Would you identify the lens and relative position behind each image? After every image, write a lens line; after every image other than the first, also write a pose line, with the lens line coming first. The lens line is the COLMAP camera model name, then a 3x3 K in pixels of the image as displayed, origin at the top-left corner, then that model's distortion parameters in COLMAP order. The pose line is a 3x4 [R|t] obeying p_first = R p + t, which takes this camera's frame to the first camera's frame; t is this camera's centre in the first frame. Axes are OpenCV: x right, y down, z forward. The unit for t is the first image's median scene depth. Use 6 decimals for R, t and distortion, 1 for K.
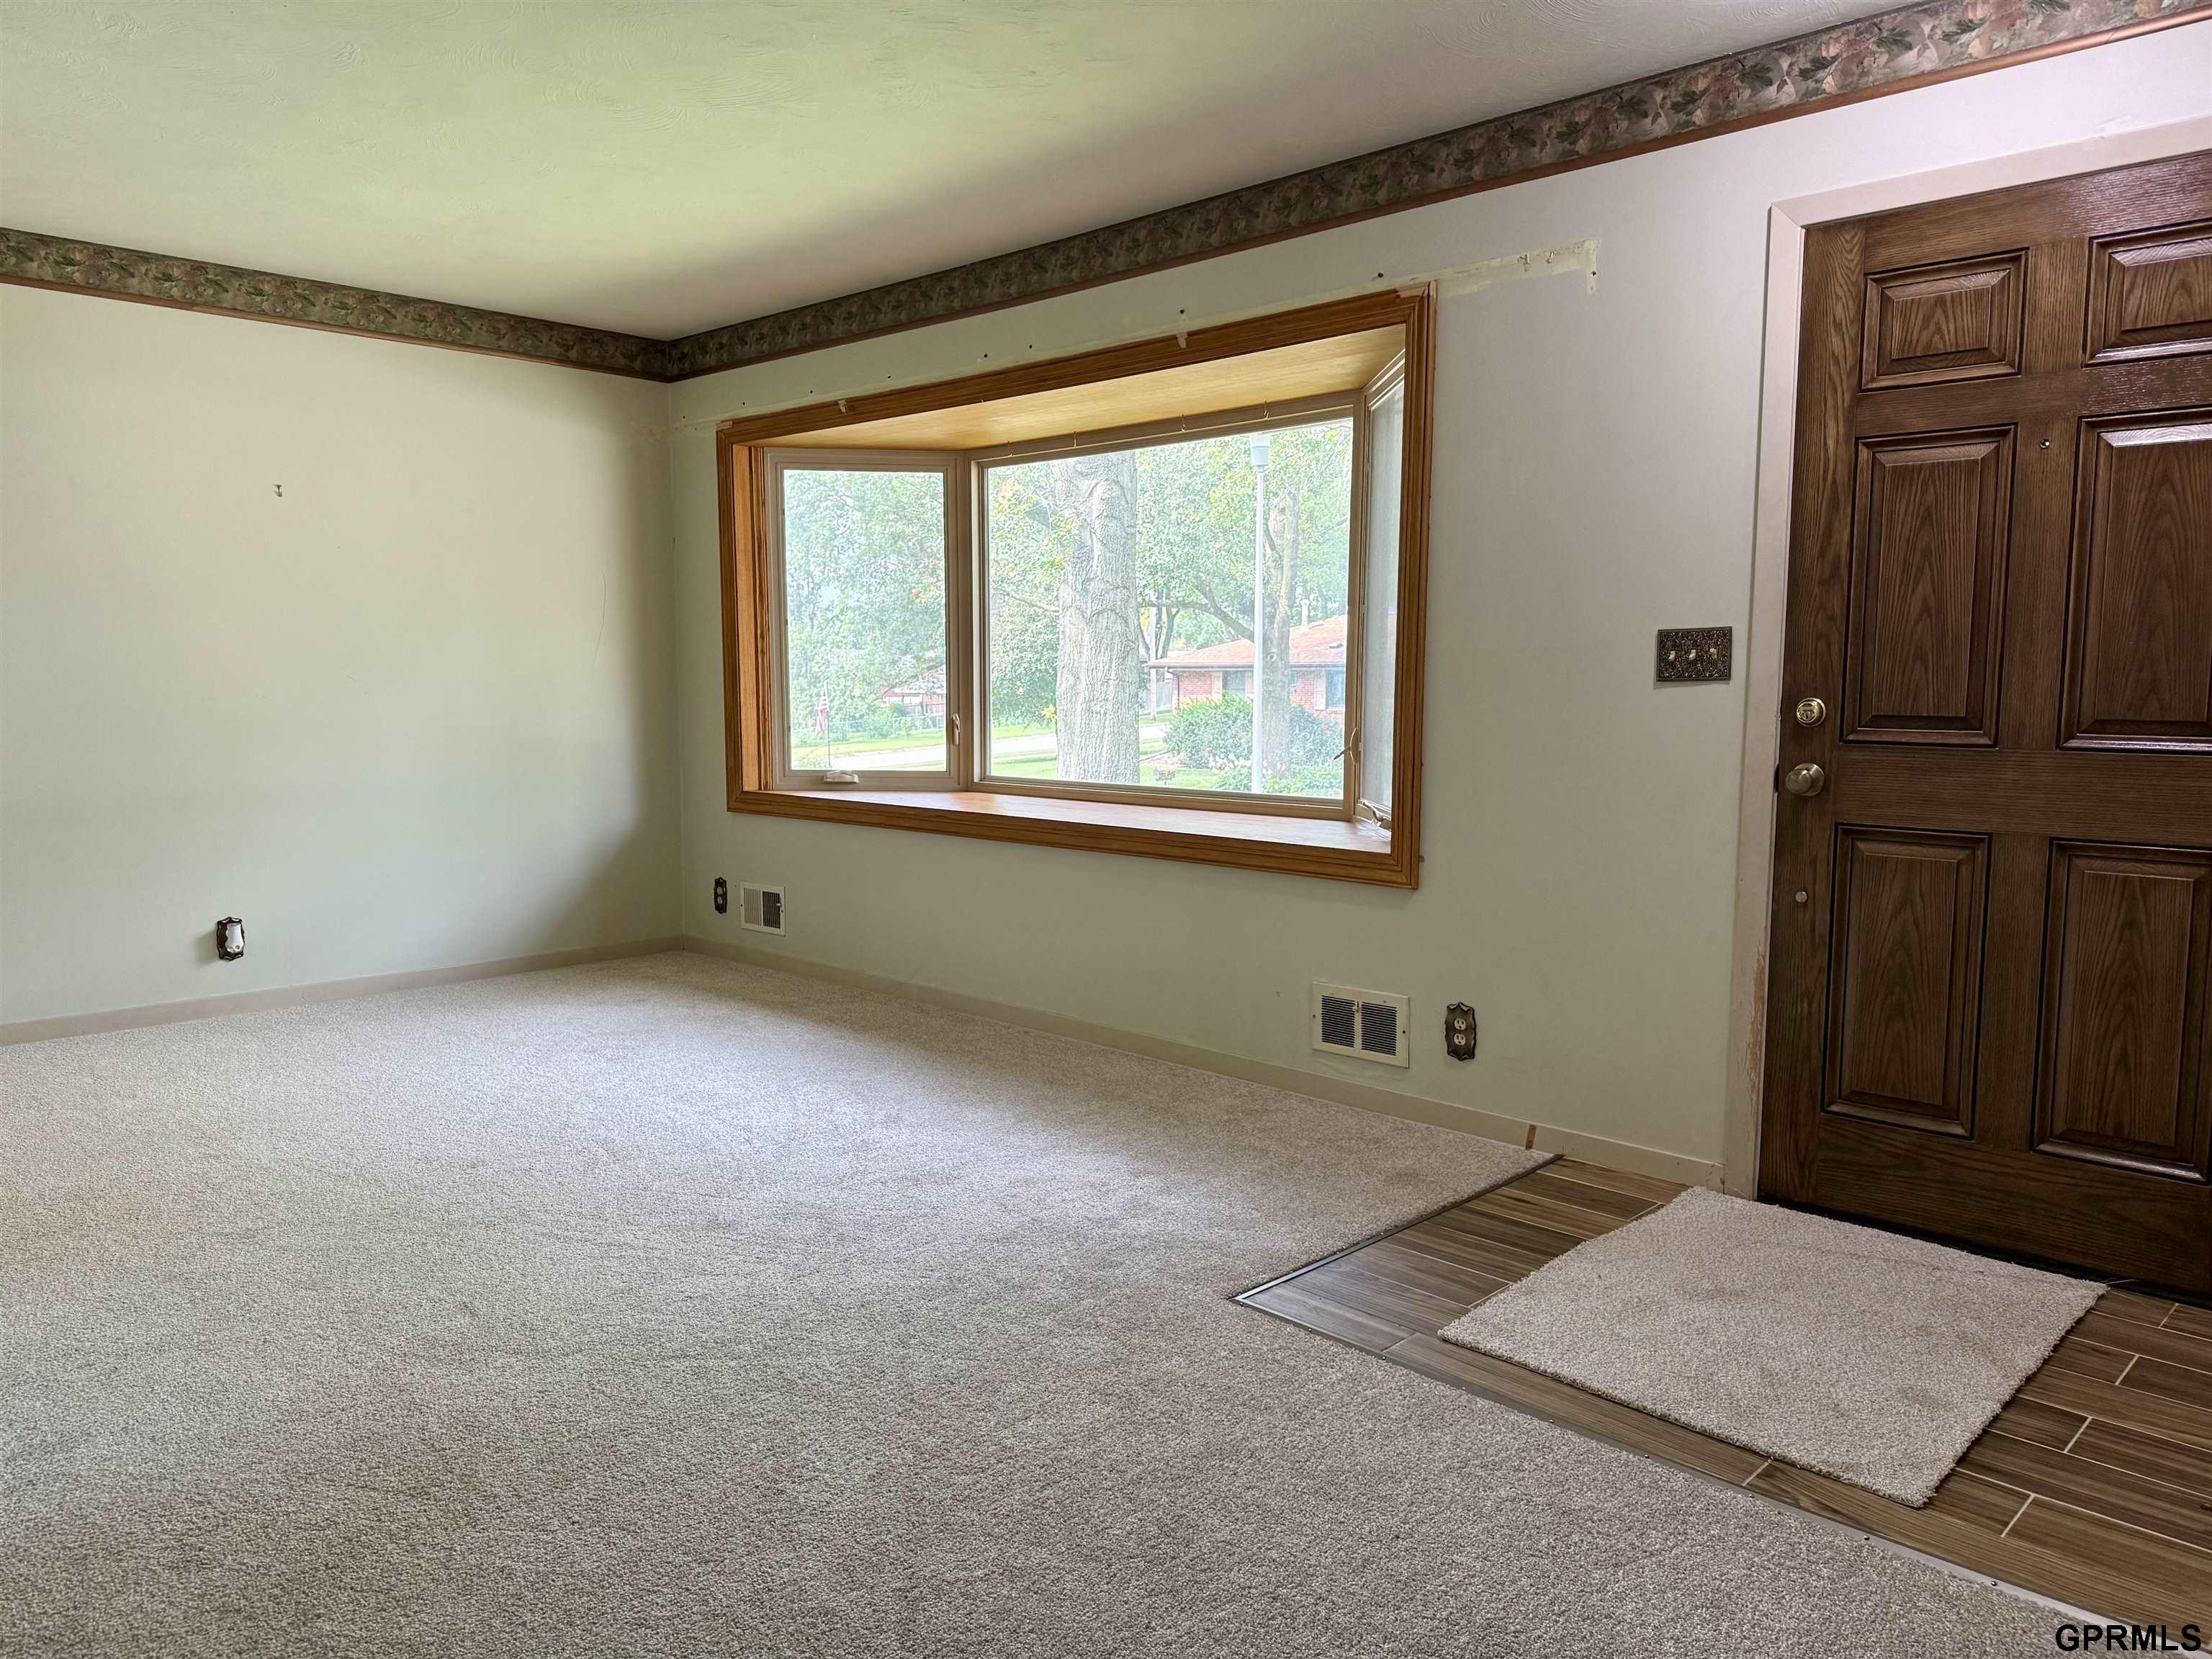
lens RADIAL K [[1583.9, 0, 1109.4], [0, 1583.9, 823.5], [0, 0, 1]] dist [0.080324, -0.102362]
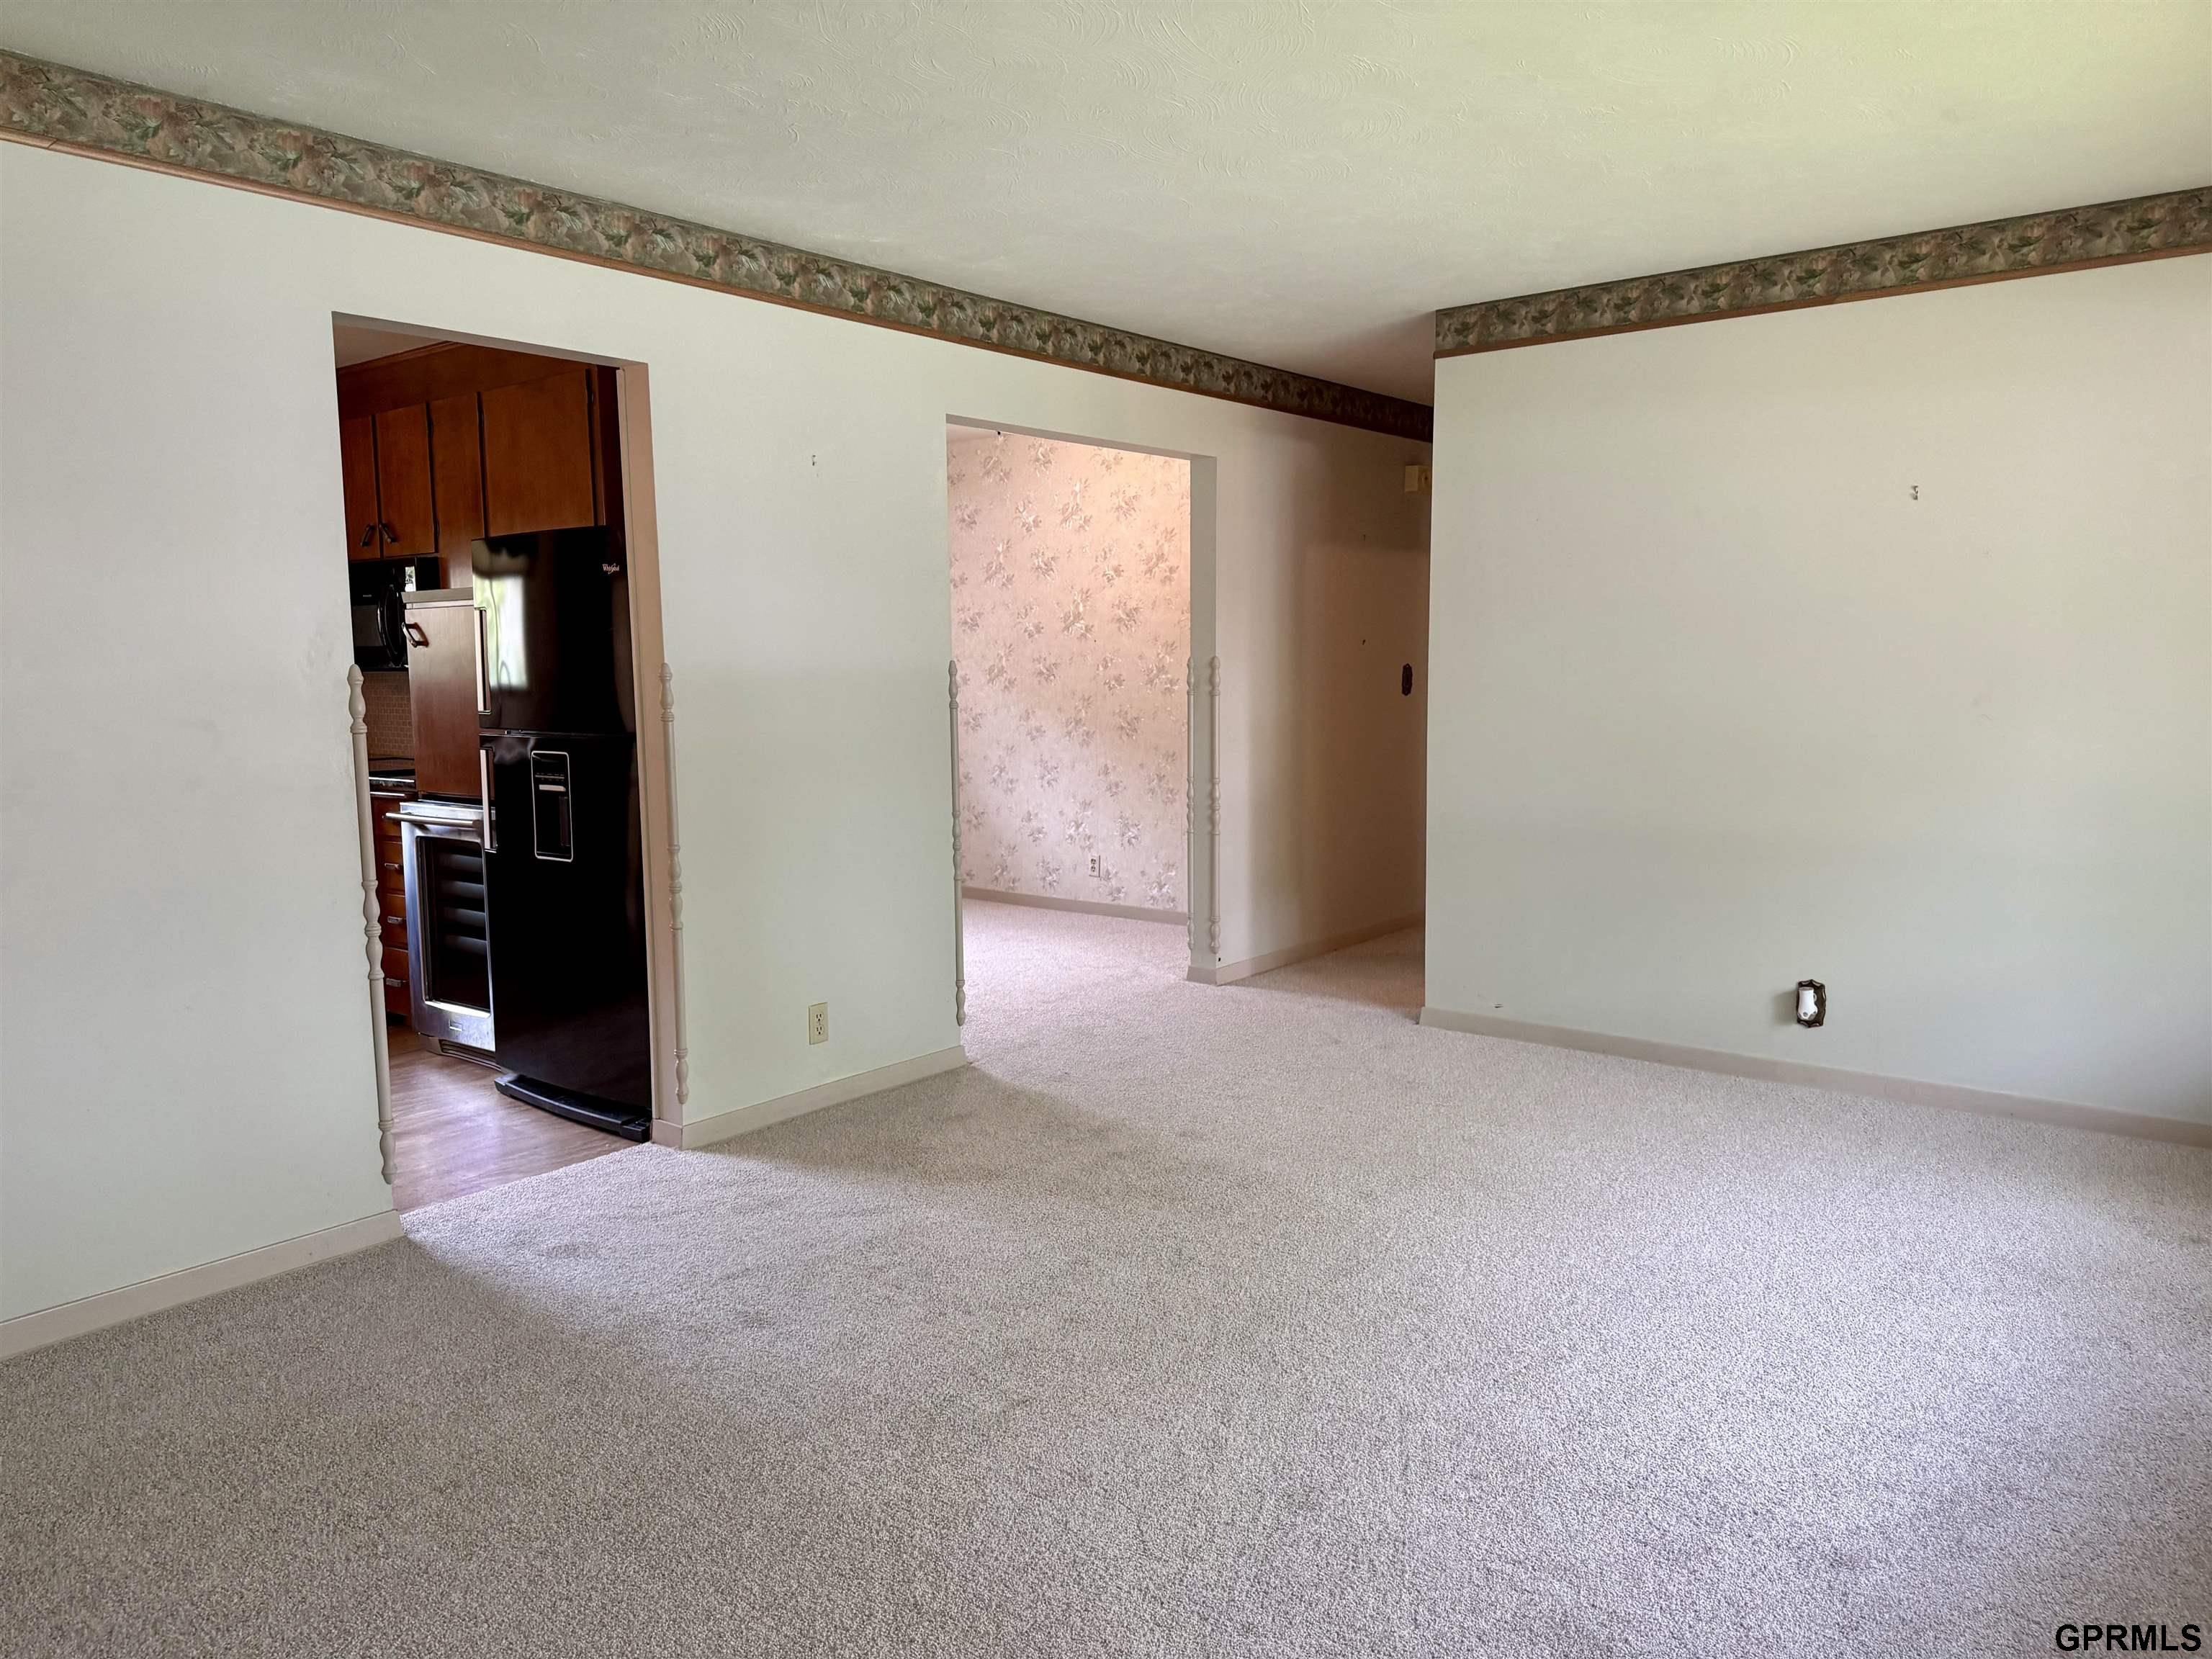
lens RADIAL K [[1583.9, 0, 1133.9], [0, 1583.9, 798.8], [0, 0, 1]] dist [0.080324, -0.102362]
pose [[0.083143, 0.087906, -0.992653, 0.417416], [-0.088815, 0.992792, 0.080479, -0.112639], [0.992572, 0.081471, 0.090351, 0.753277]]
